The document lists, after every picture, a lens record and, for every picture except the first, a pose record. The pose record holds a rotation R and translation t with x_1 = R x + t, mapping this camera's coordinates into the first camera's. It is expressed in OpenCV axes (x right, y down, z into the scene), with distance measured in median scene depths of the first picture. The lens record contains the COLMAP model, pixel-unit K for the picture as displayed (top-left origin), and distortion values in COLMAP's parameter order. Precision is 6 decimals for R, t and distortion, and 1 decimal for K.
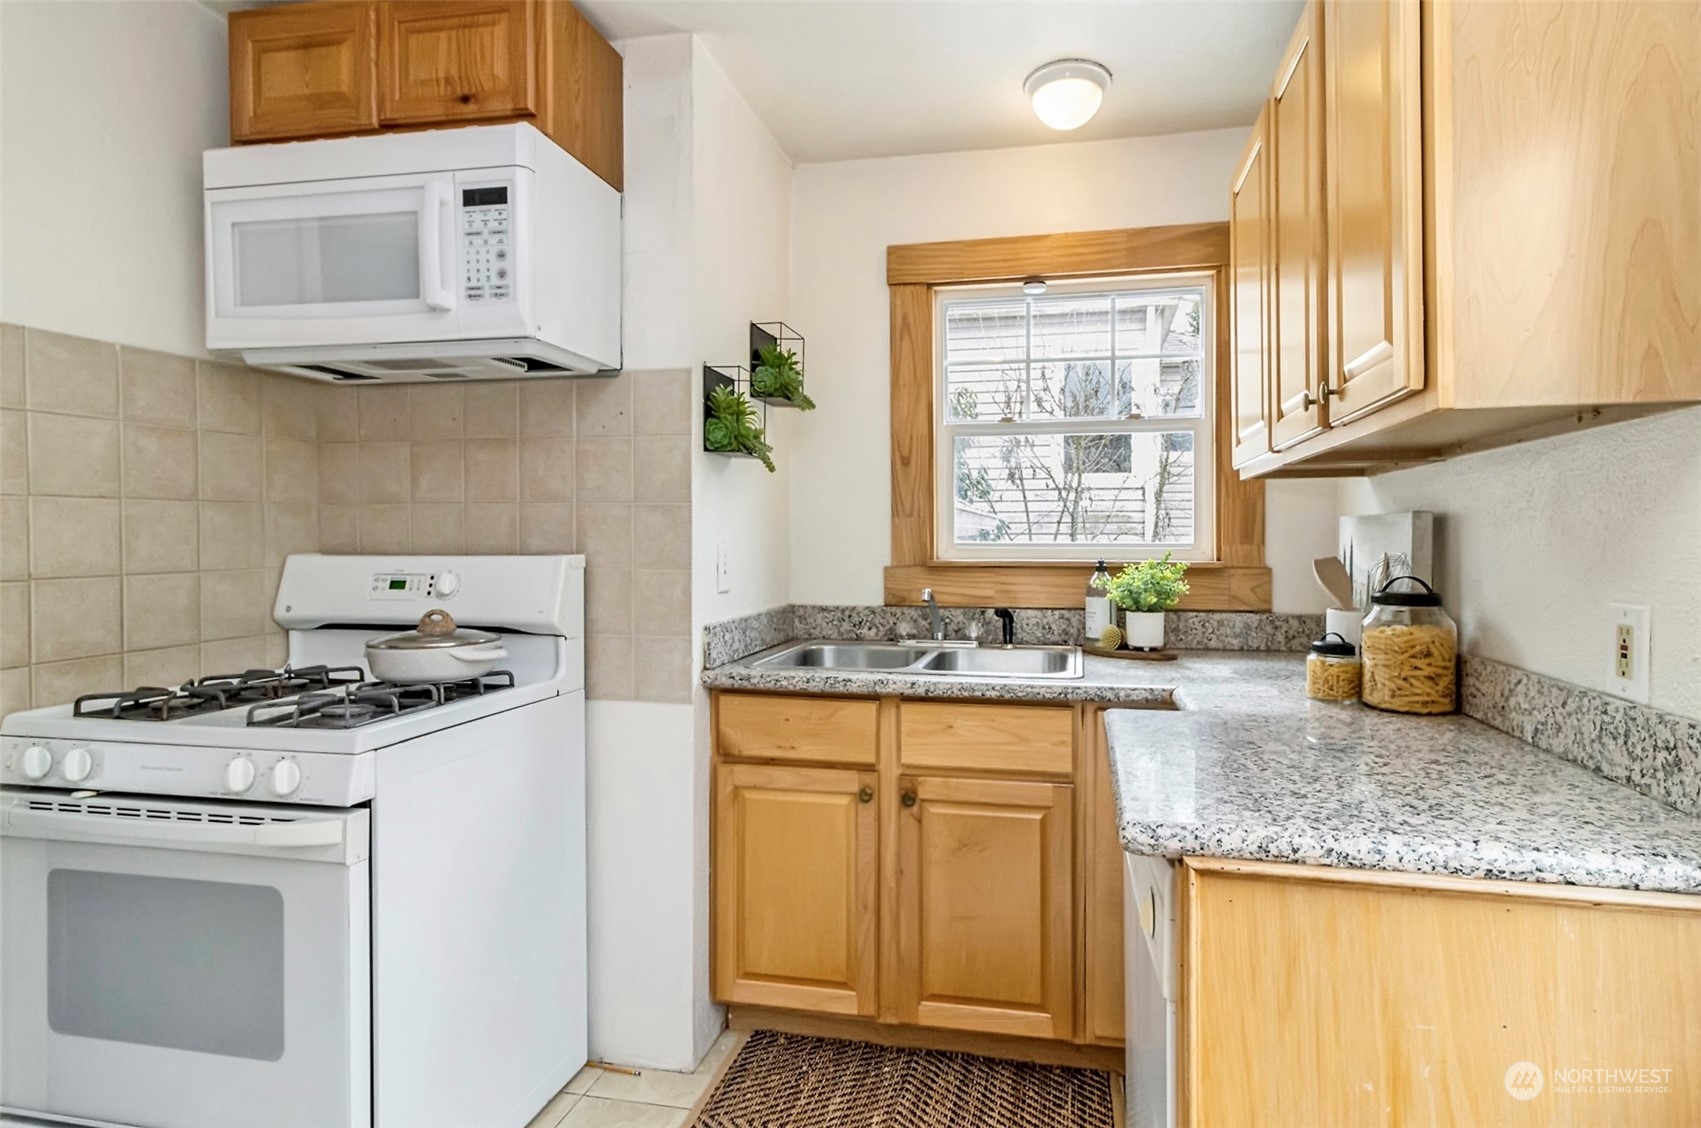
lens RADIAL K [[812.7, 0, 942.7], [0, 812.7, 543.3], [0, 0, 1]] dist [0.003343, 0.001510]
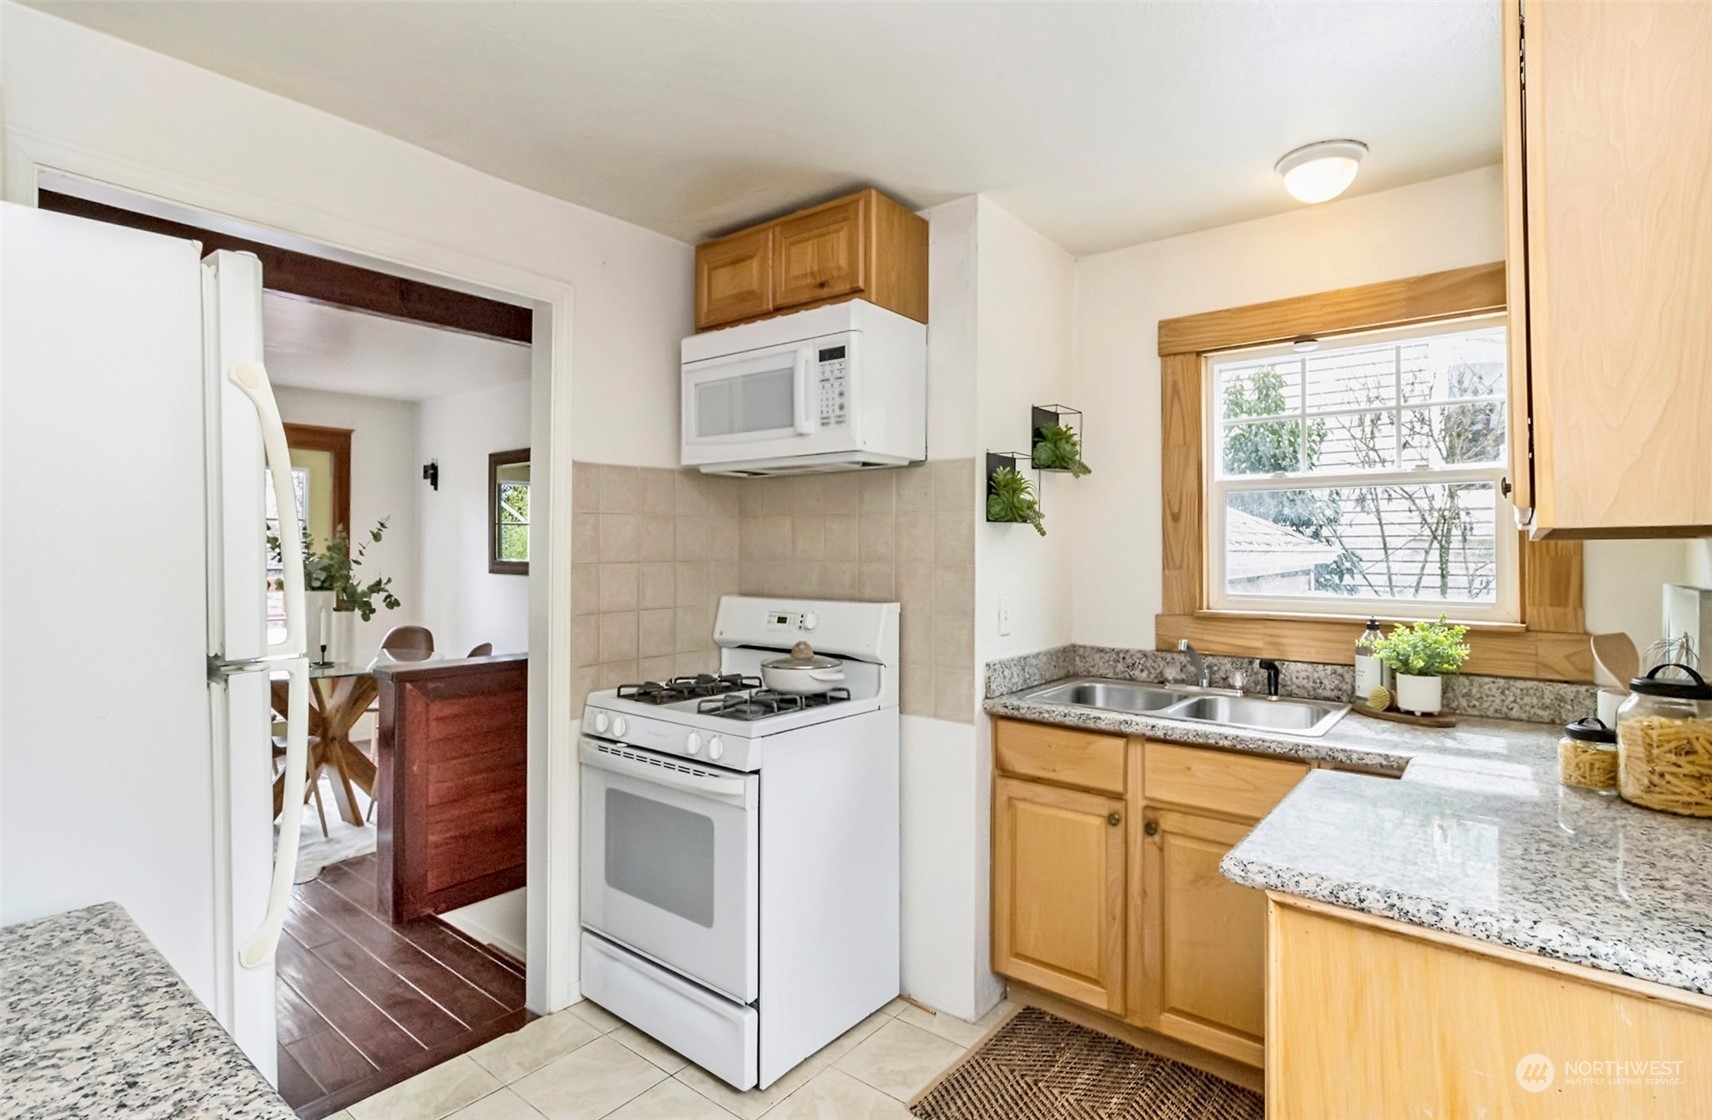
lens RADIAL K [[837.1, 0, 903.4], [0, 837.1, 536.6], [0, 0, 1]] dist [0.001363, 0.000186]
pose [[0.890370, -0.005151, -0.455209, 0.183728], [-0.006526, 0.999689, -0.024077, -0.061546], [0.455191, 0.024408, 0.890059, -0.205095]]
